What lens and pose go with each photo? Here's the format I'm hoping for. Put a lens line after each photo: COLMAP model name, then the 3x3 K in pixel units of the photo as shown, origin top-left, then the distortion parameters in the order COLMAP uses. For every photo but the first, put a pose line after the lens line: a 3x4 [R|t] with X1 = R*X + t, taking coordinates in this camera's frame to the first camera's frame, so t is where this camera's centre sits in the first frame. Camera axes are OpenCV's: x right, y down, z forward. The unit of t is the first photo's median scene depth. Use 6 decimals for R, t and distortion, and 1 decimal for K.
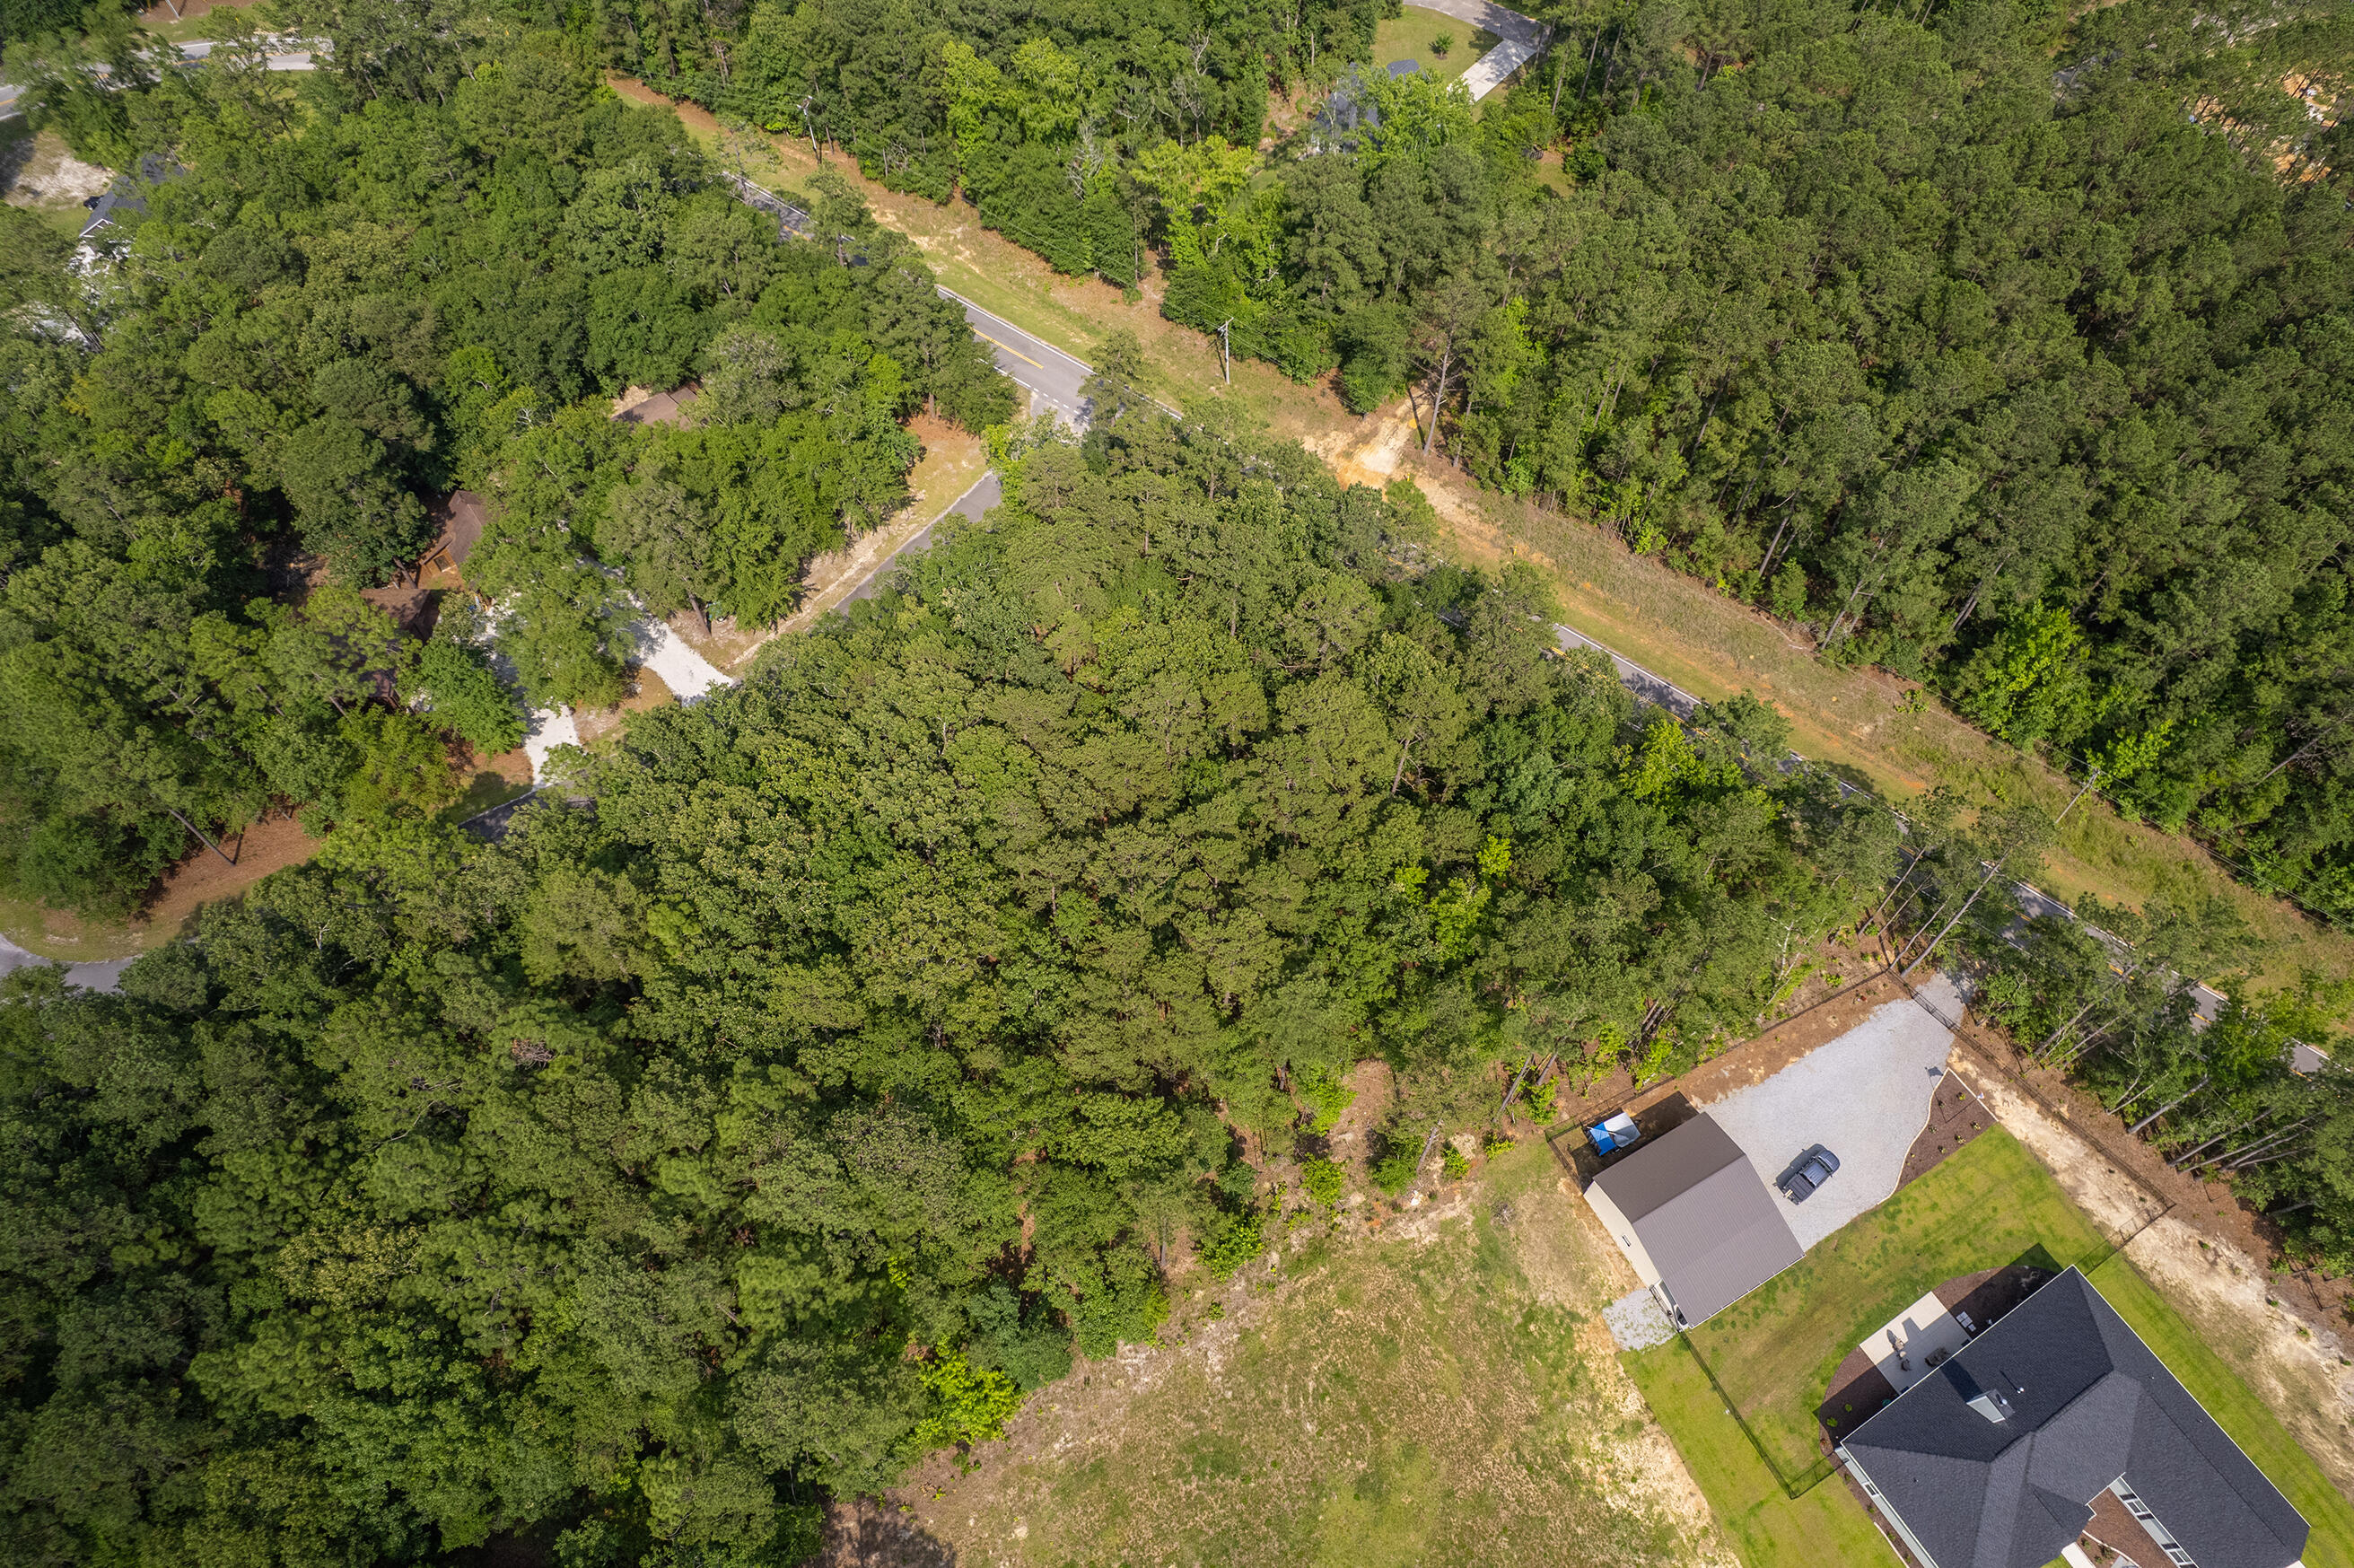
lens RADIAL K [[1509.9, 0, 1181.7], [0, 1509.9, 799.2], [0, 0, 1]] dist [-0.081606, 0.076346]
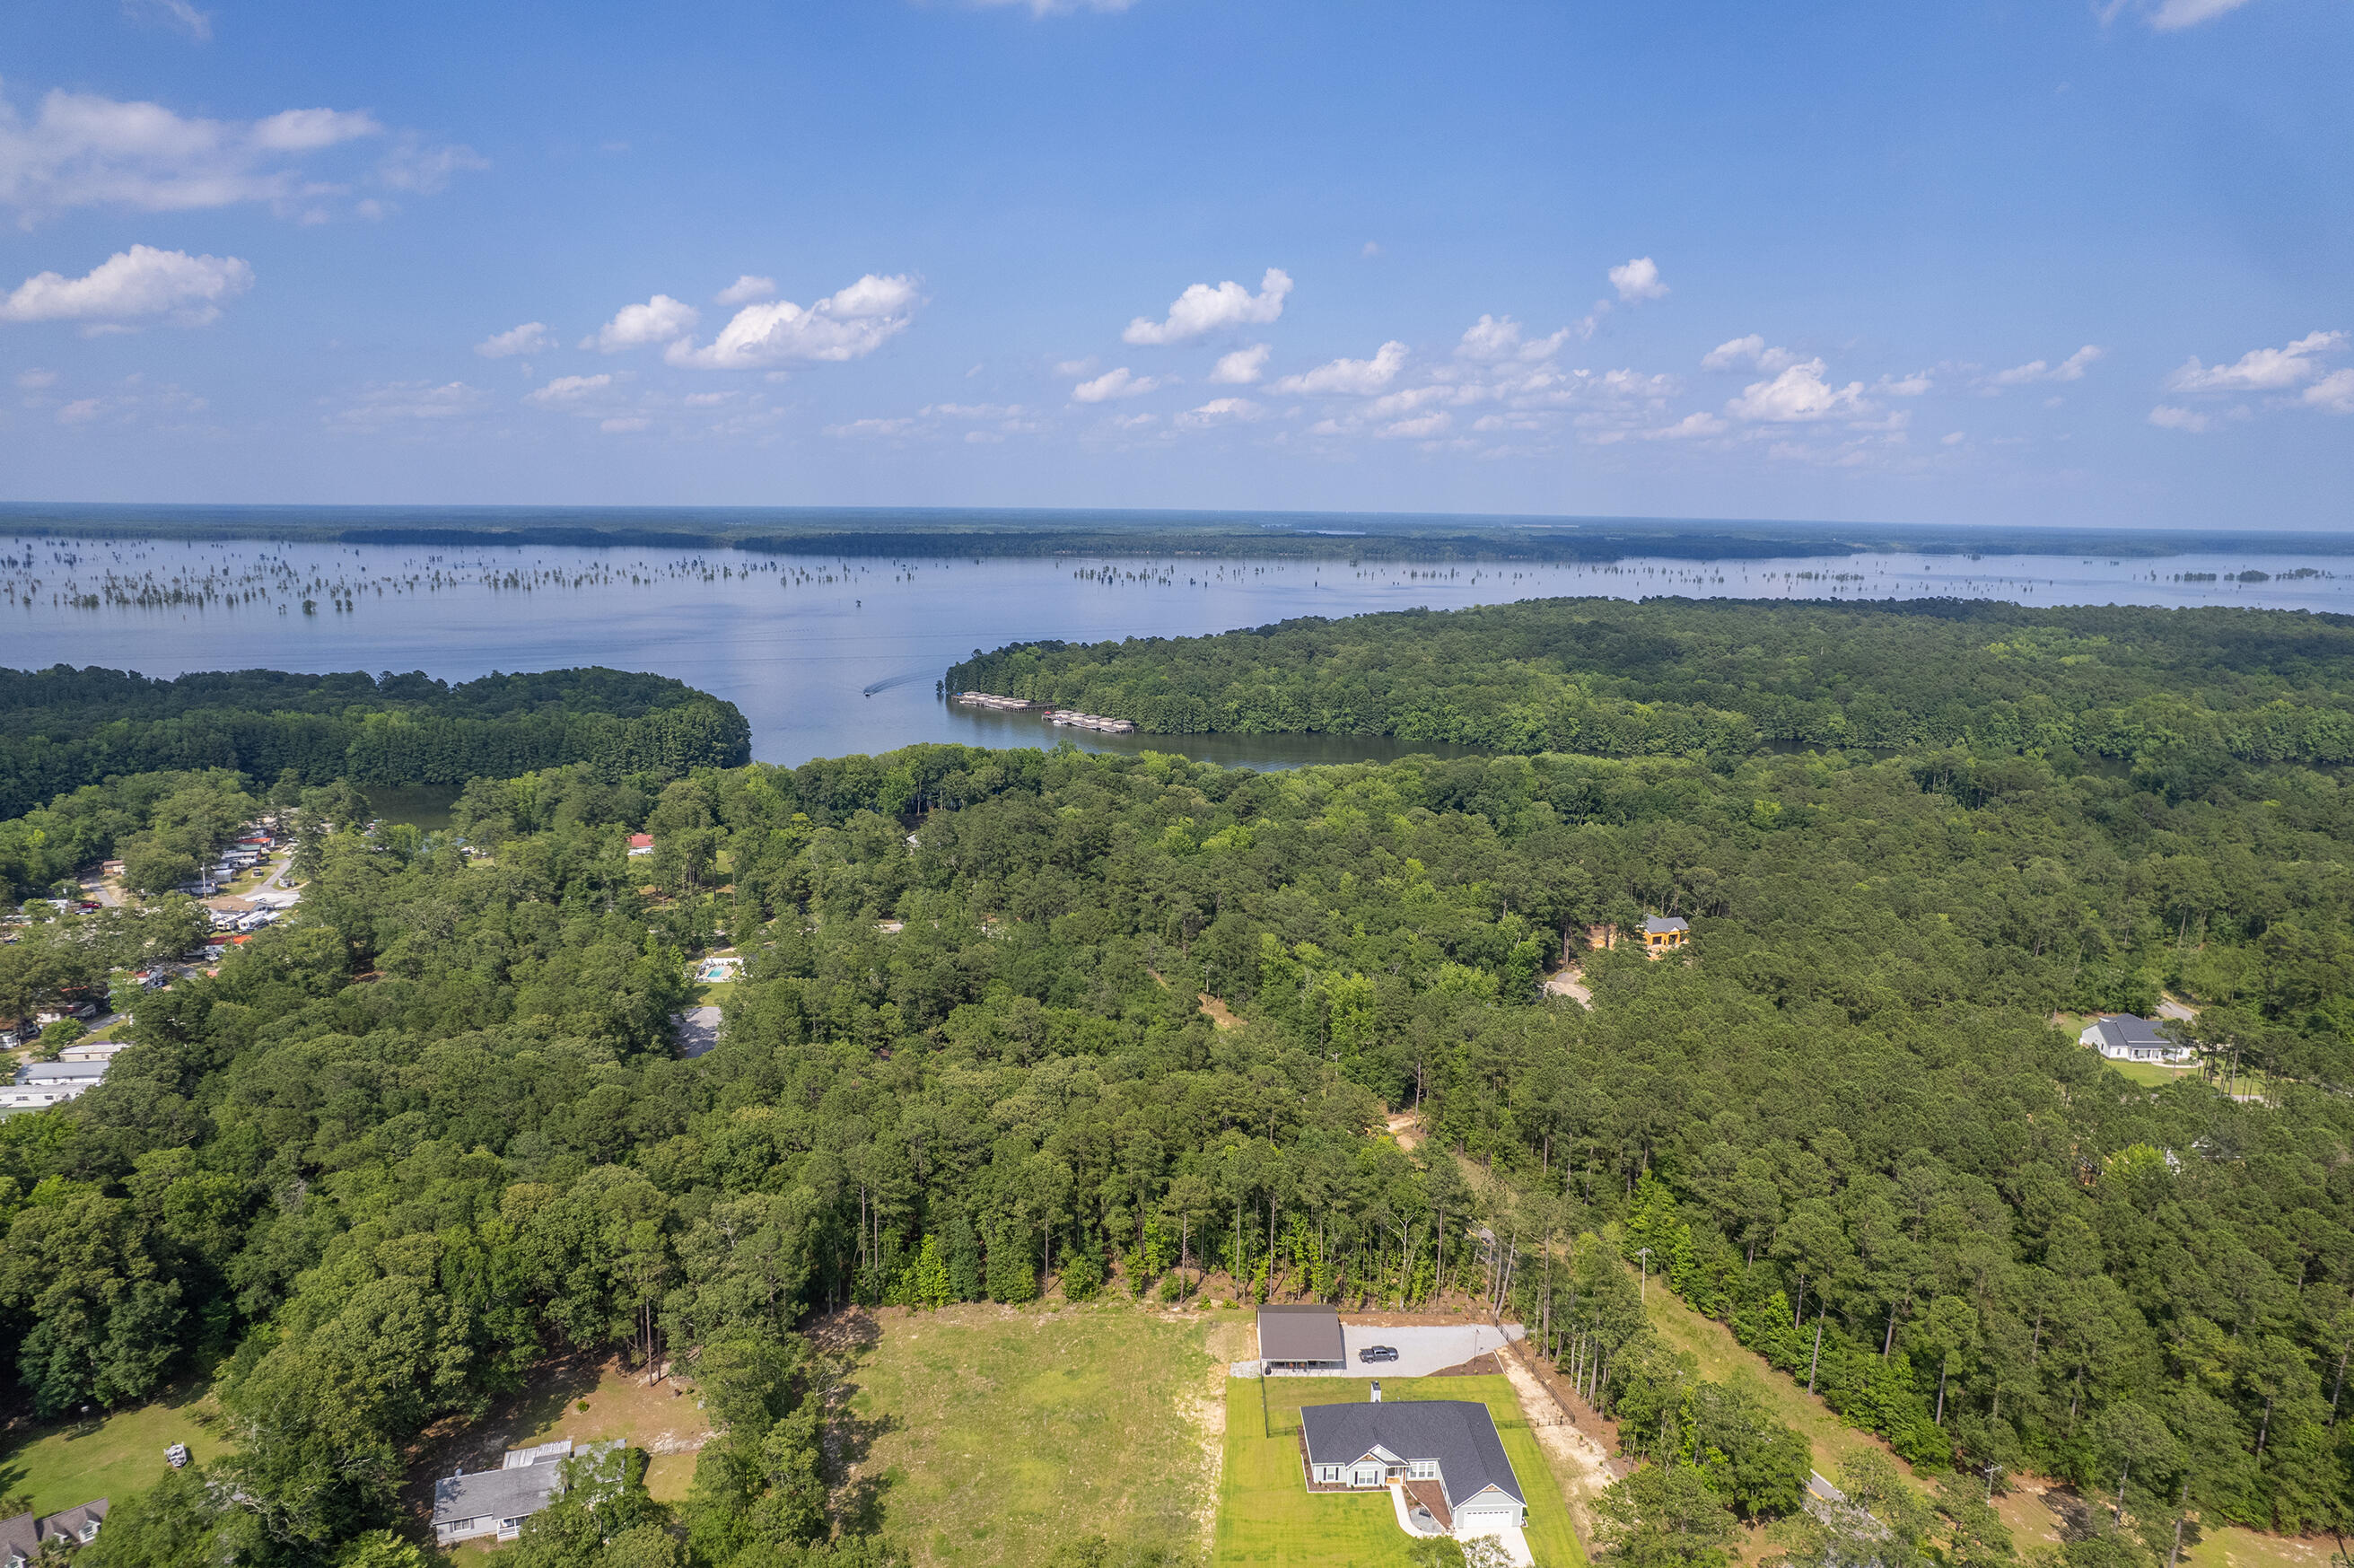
lens RADIAL K [[1509.9, 0, 1181.7], [0, 1509.9, 799.2], [0, 0, 1]] dist [-0.081606, 0.076346]
pose [[0.877638, 0.095308, -0.469753, 0.993373], [-0.410954, 0.654052, -0.635084, 1.049360], [0.246715, 0.750421, 0.613188, -0.635213]]
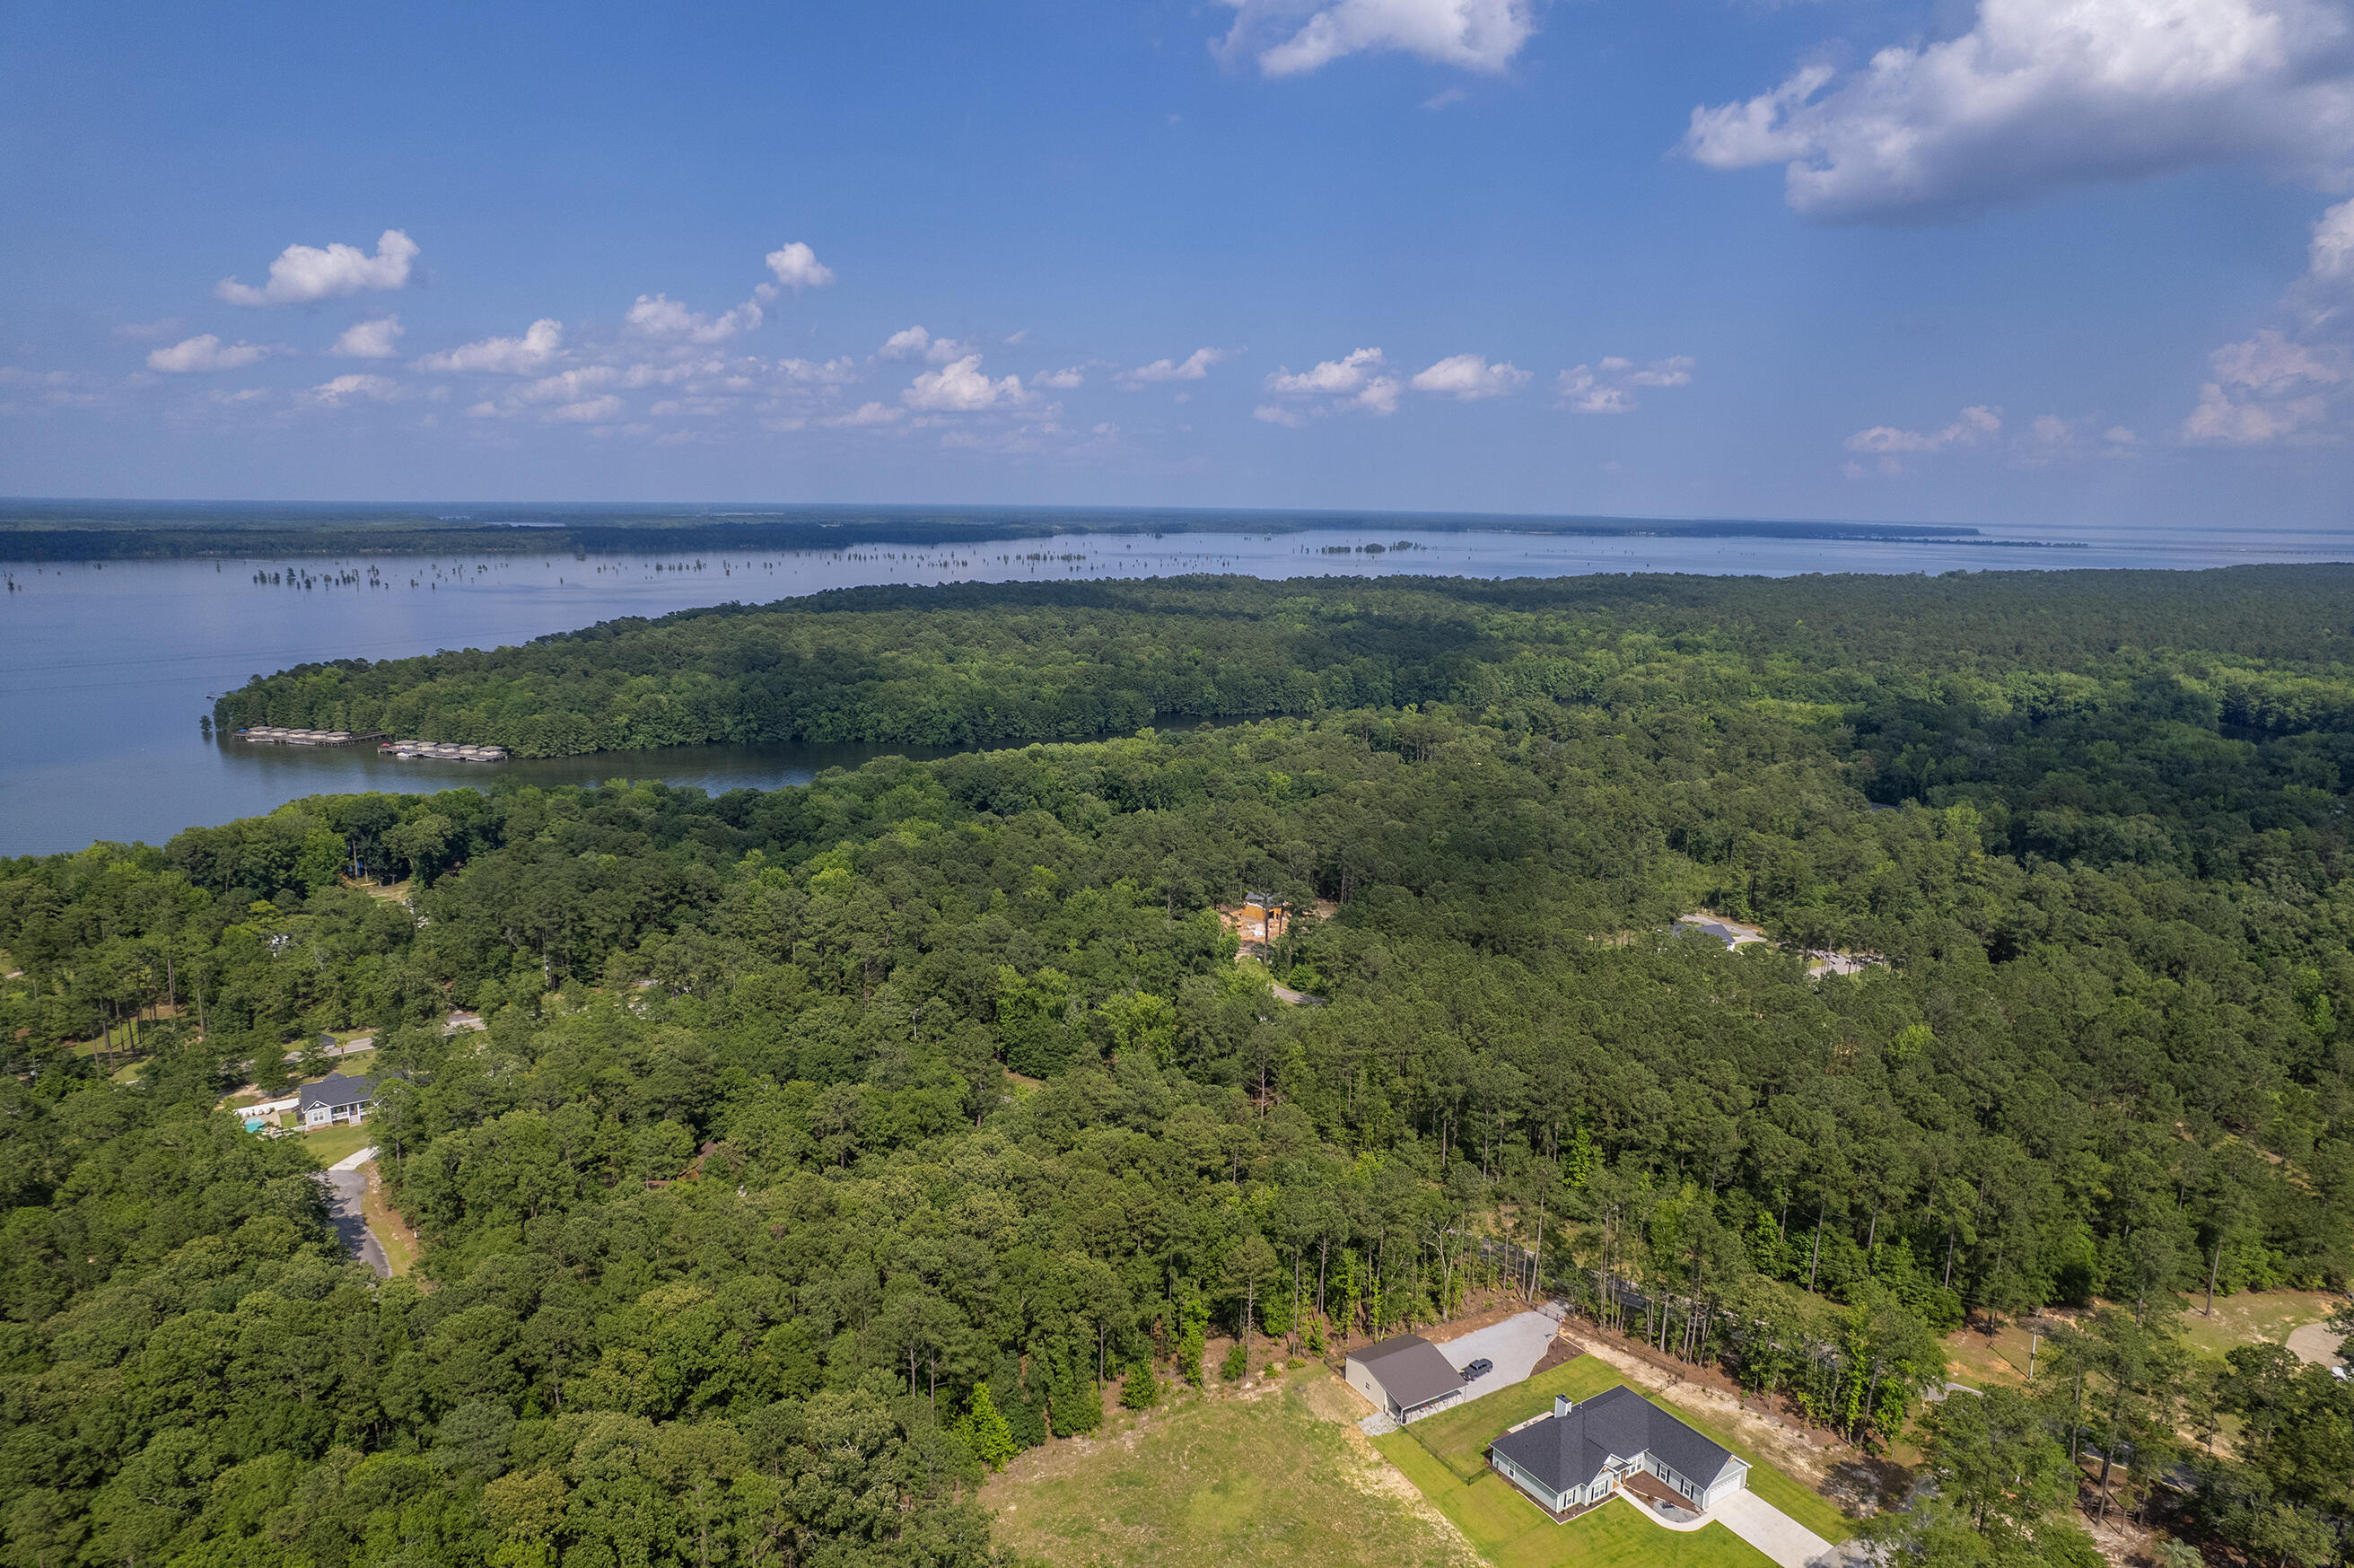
lens RADIAL K [[1509.9, 0, 1181.7], [0, 1509.9, 799.2], [0, 0, 1]] dist [-0.081606, 0.076346]
pose [[0.999697, 0.000666, 0.024608, 0.037401], [0.017587, 0.680154, -0.732858, 1.077578], [-0.017226, 0.733069, 0.679936, -0.665683]]
